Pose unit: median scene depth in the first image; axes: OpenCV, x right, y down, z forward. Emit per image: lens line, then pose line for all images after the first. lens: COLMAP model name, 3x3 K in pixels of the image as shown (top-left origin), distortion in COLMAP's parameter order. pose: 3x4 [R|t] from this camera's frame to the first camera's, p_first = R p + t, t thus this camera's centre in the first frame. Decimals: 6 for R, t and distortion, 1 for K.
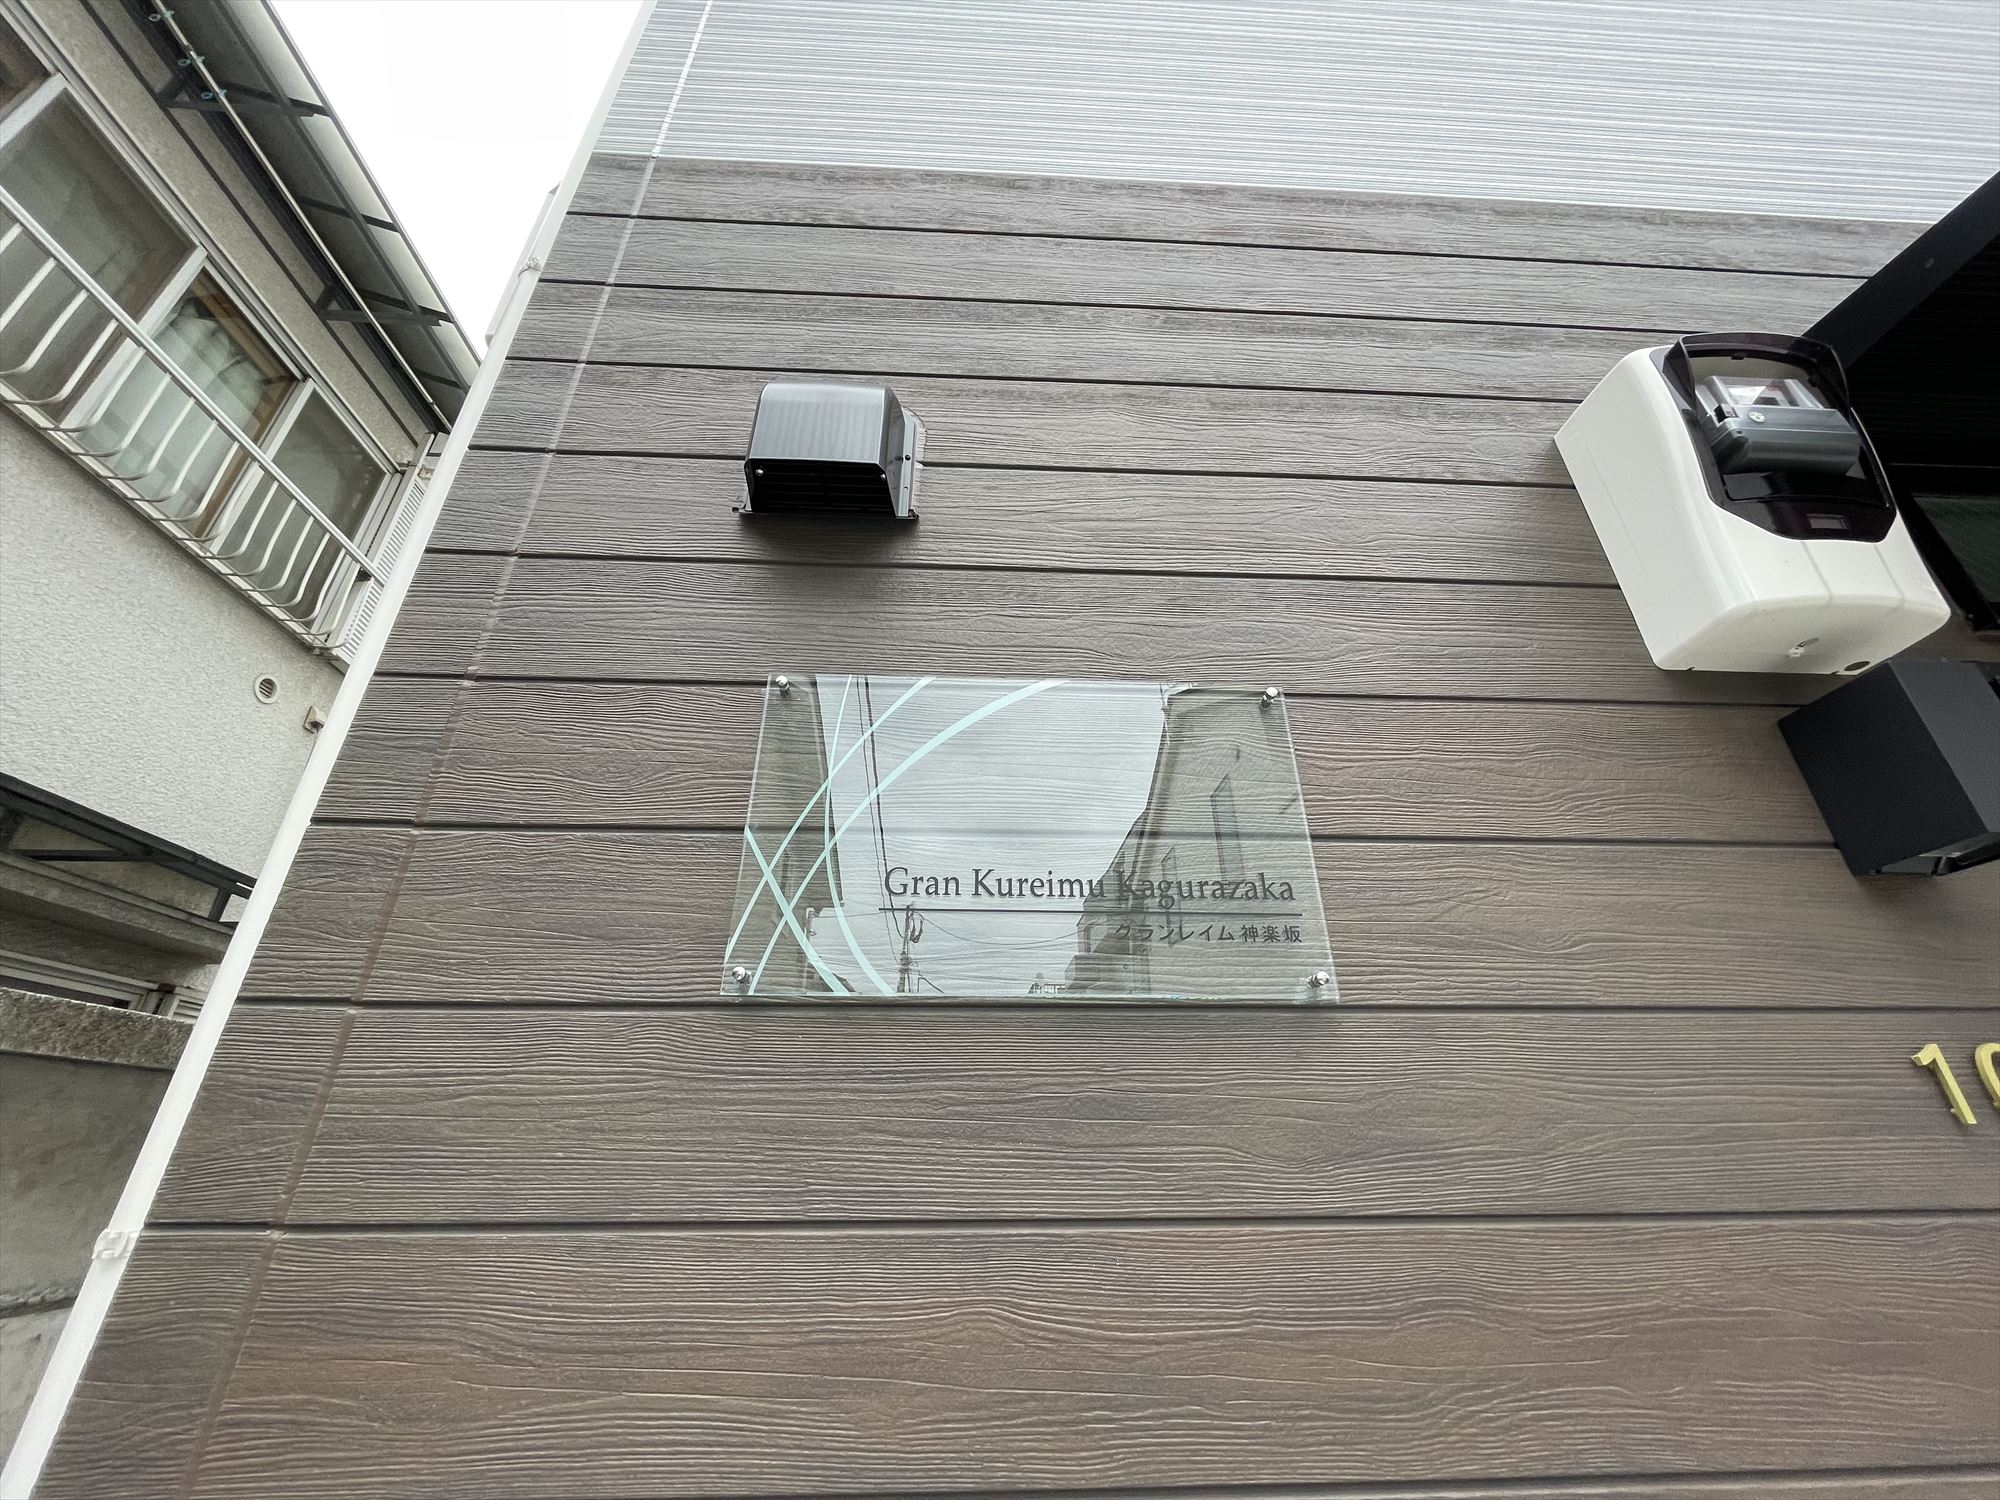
lens RADIAL K [[807.0, 0, 1001.0], [0, 807.0, 748.1], [0, 0, 1]] dist [-0.004417, 0.001206]
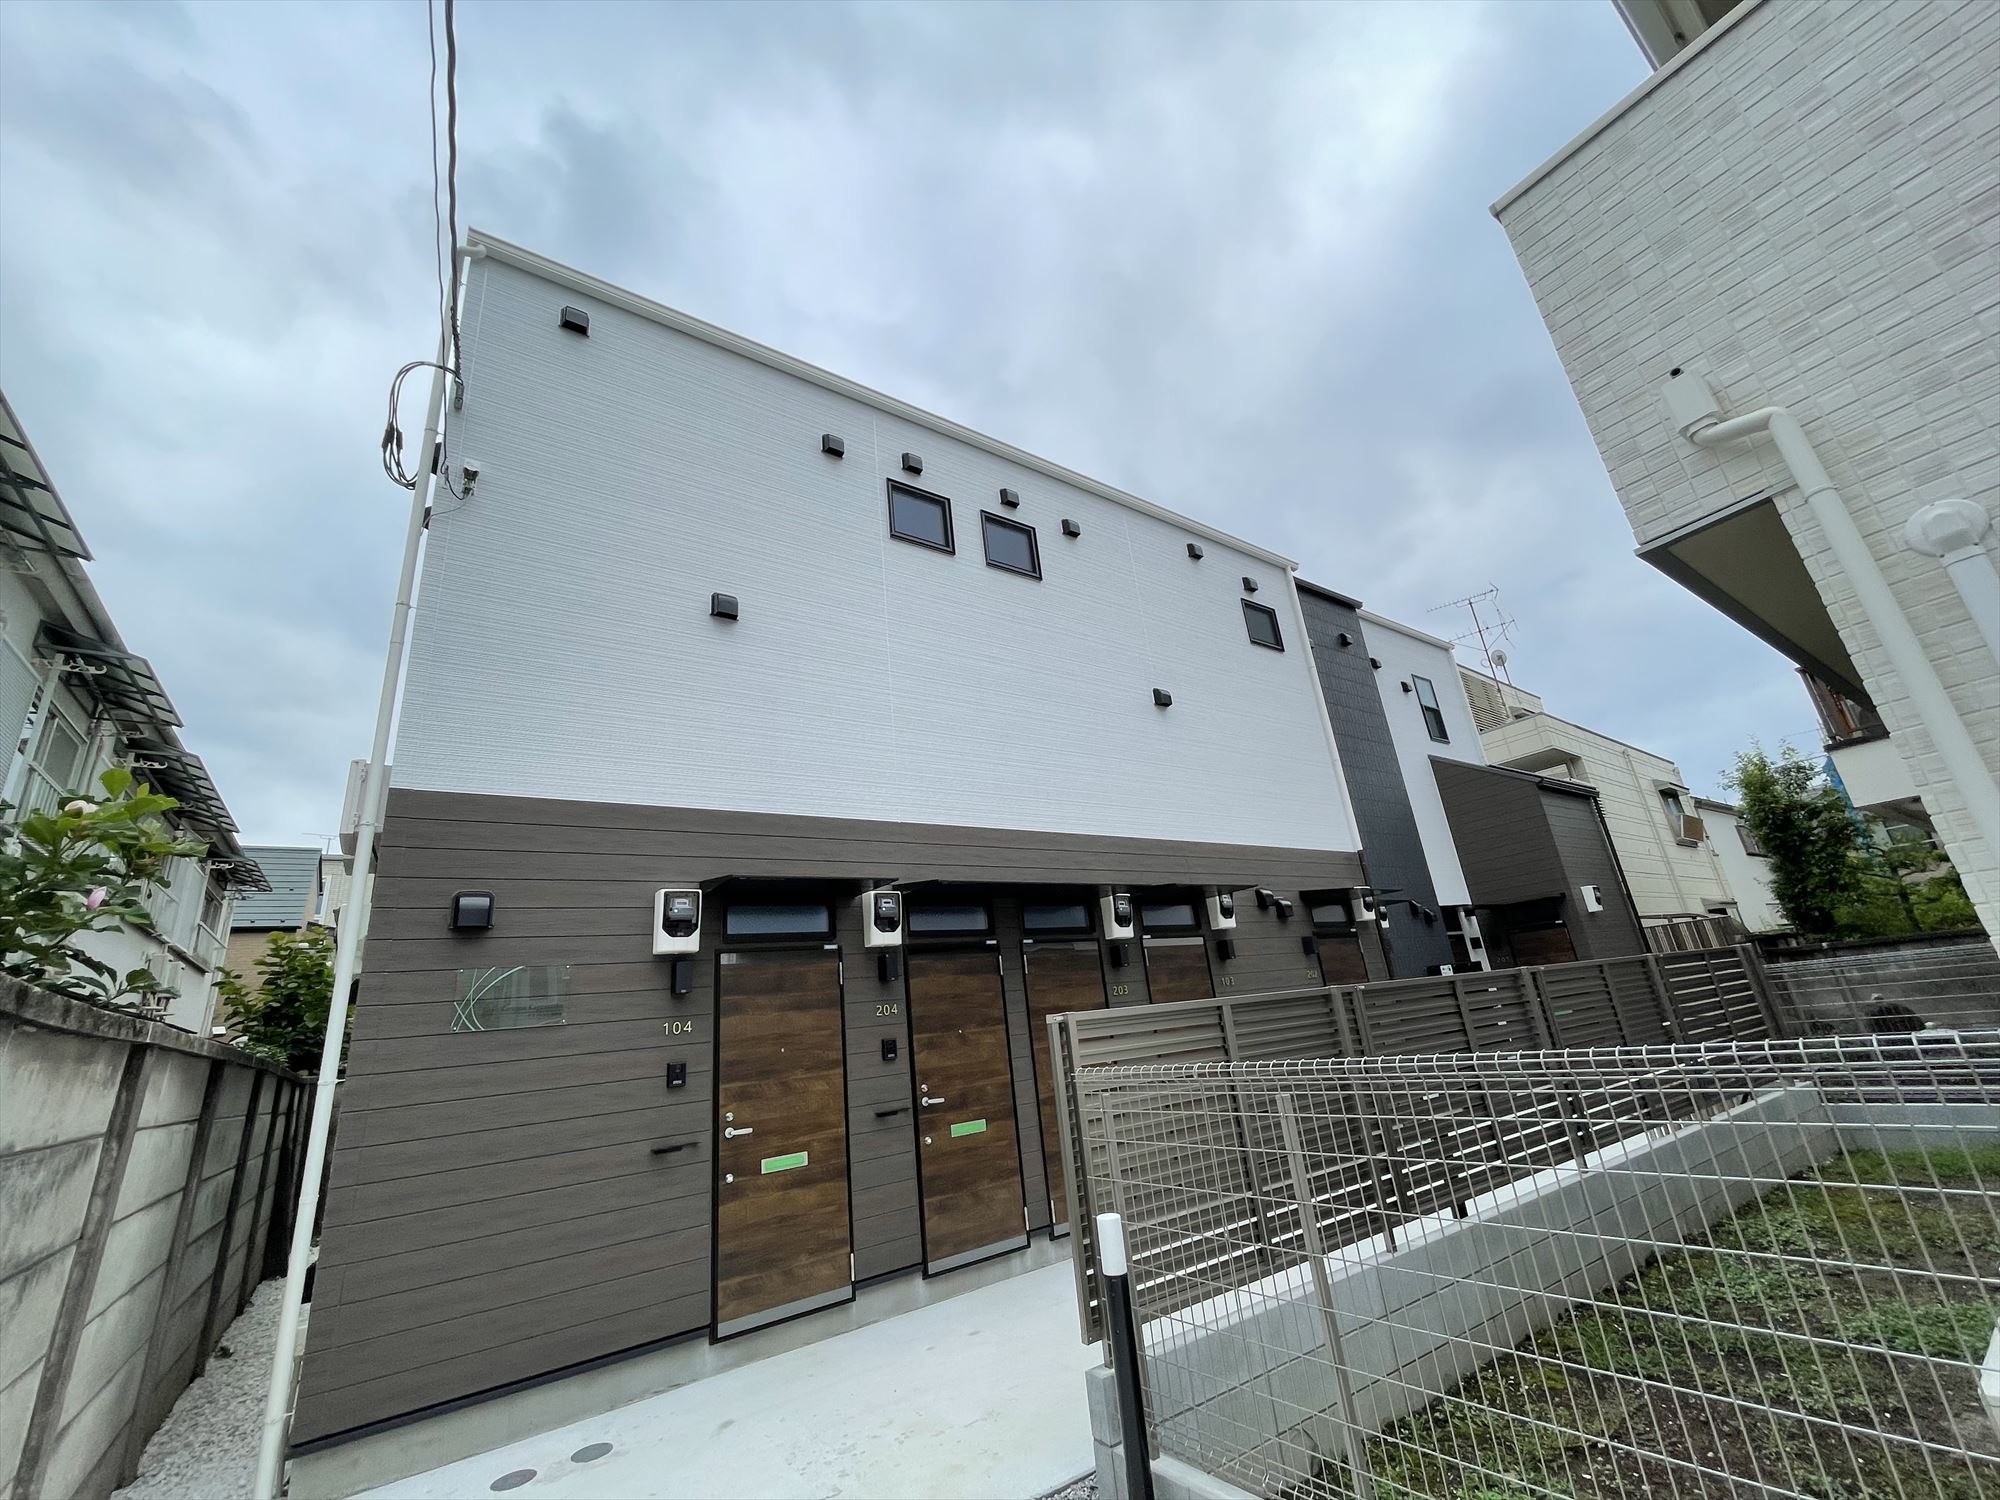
lens RADIAL K [[807.0, 0, 1001.0], [0, 807.0, 748.1], [0, 0, 1]] dist [-0.004417, 0.001206]
pose [[0.841191, 0.096164, 0.532119, -0.237531], [-0.153942, 0.985928, 0.065180, -2.279504], [-0.518363, -0.136744, 0.844157, -4.799814]]
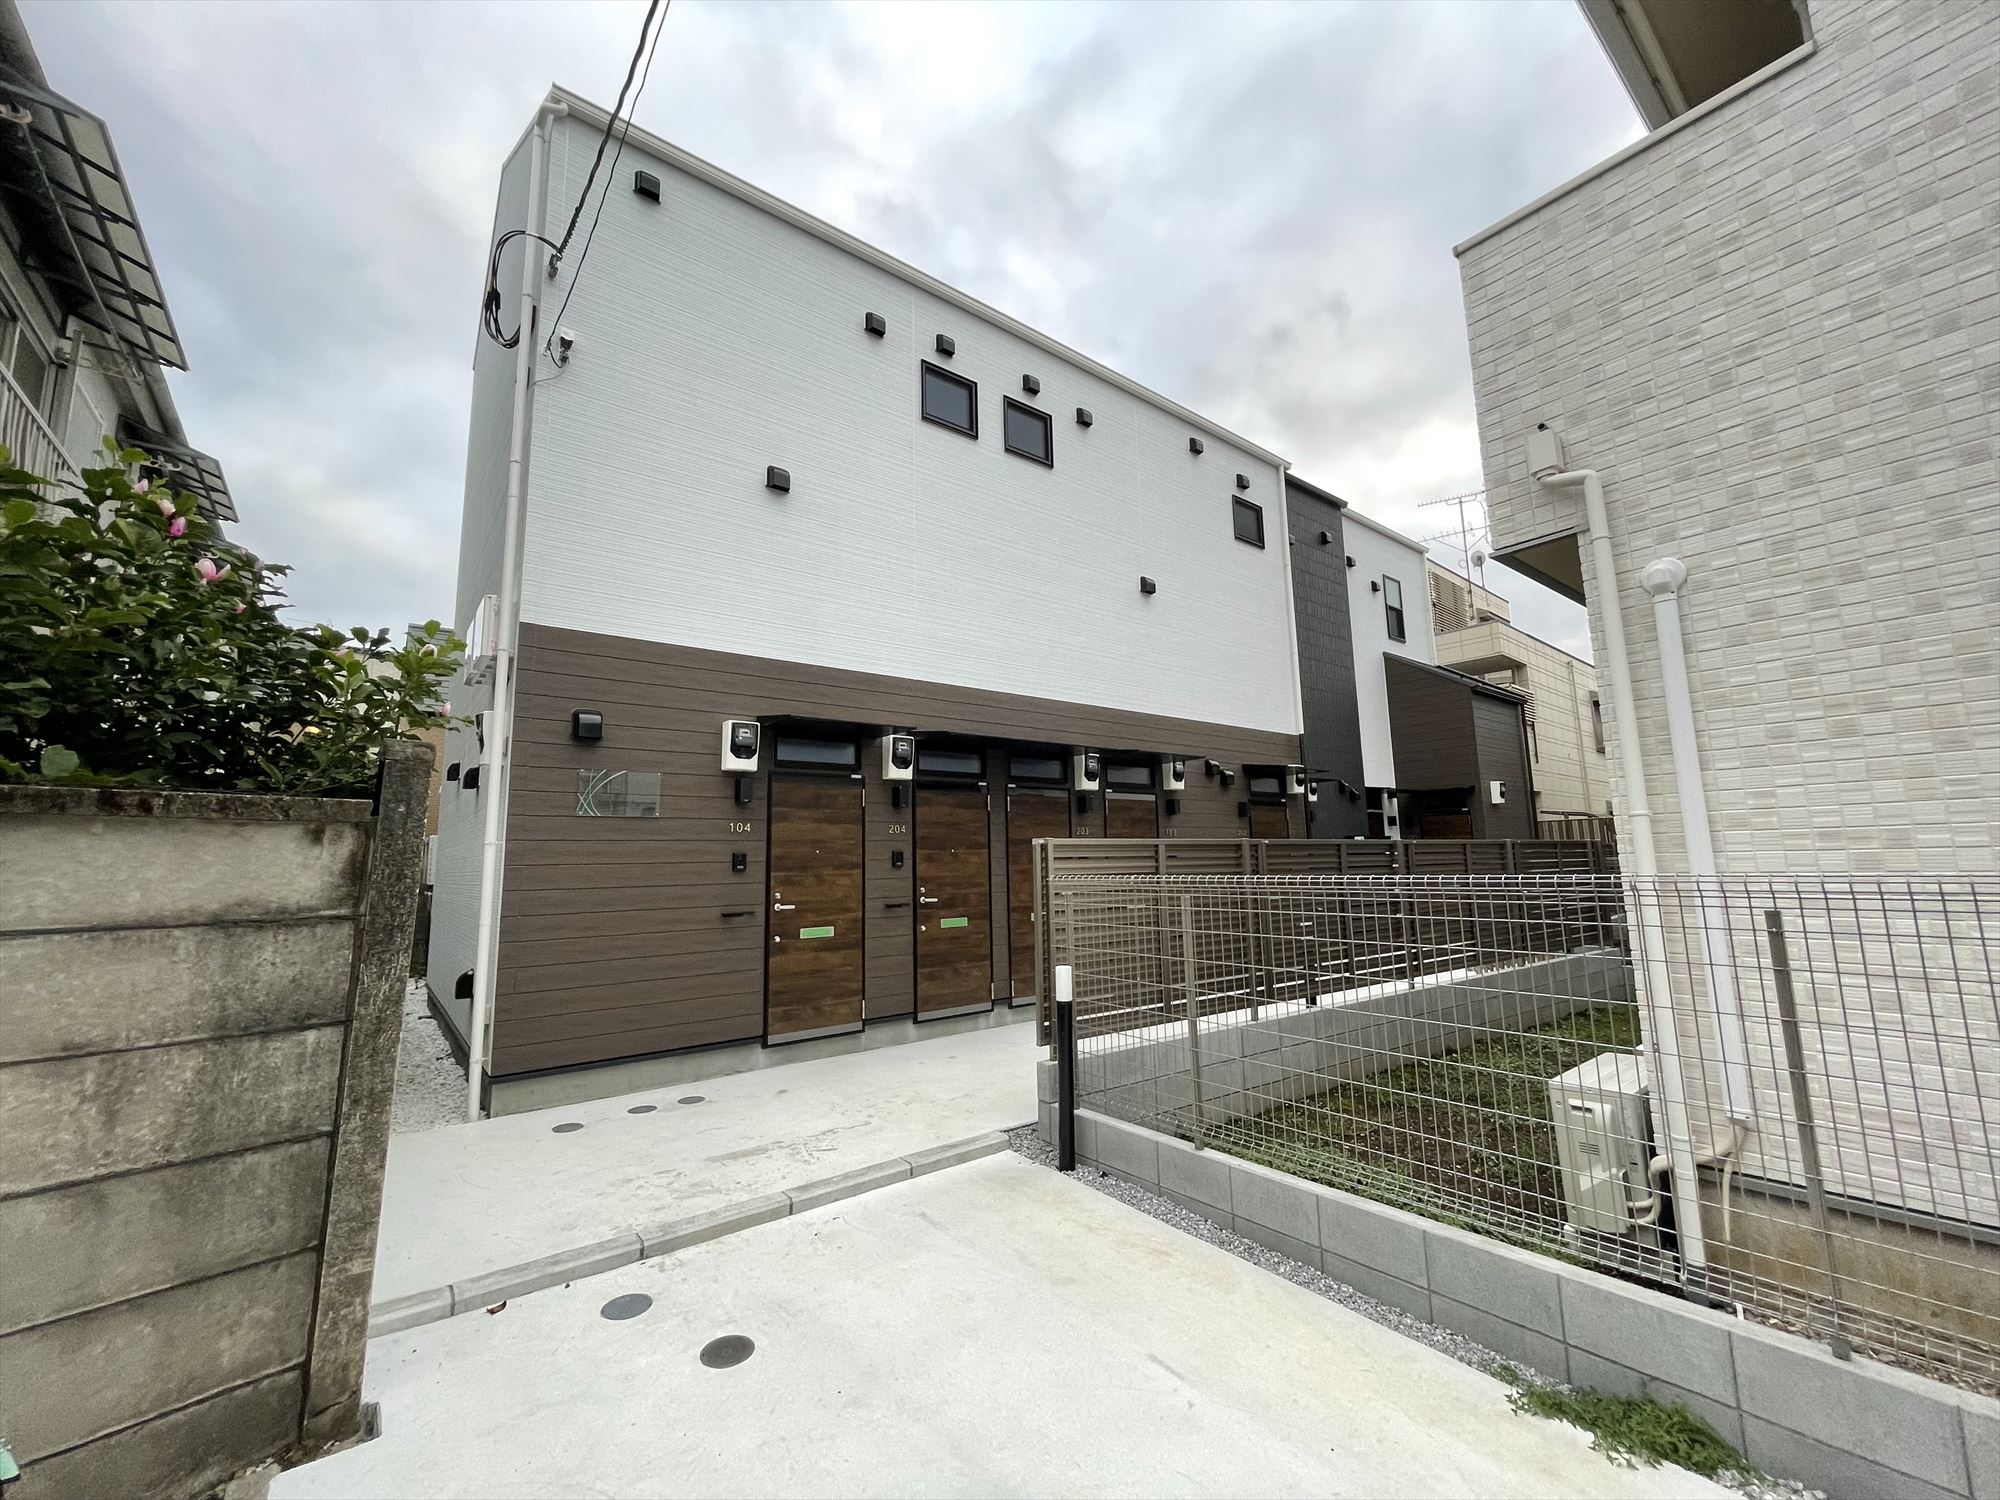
lens RADIAL K [[807.0, 0, 1001.0], [0, 807.0, 748.1], [0, 0, 1]] dist [-0.004417, 0.001206]
pose [[0.816366, 0.067572, 0.573568, -1.235164], [-0.248023, 0.937907, 0.242519, -2.643798], [-0.521566, -0.340242, 0.782435, -5.783120]]
